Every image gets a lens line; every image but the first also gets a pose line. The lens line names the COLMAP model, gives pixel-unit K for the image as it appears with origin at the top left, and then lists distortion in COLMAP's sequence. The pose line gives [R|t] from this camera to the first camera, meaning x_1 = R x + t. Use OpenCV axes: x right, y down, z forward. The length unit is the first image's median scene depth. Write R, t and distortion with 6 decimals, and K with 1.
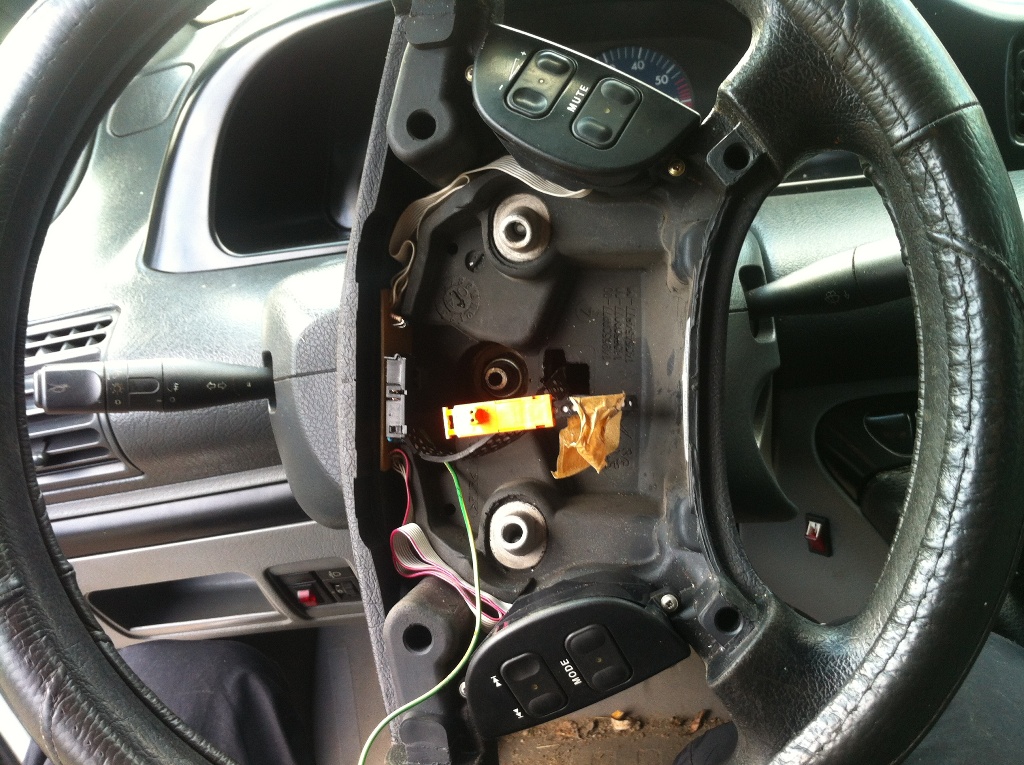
lens RADIAL K [[1013.3, 0, 512.0], [0, 1013.3, 382.5], [0, 0, 1]] dist [-0.004583, -0.019743]
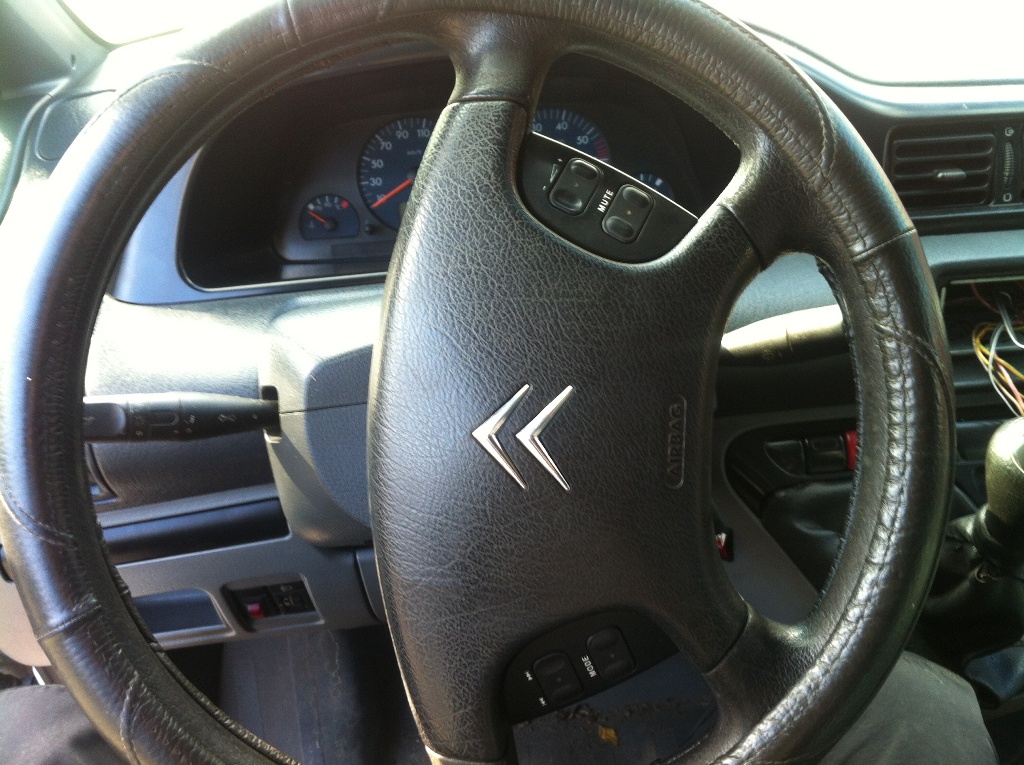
lens RADIAL K [[1030.9, 0, 512.0], [0, 1030.9, 382.5], [0, 0, 1]] dist [0.001354, 0.011465]
pose [[0.983412, 0.021778, 0.180071, -0.296426], [-0.020859, 0.999758, -0.006995, -0.052876], [-0.180180, 0.003123, 0.983629, -0.238057]]
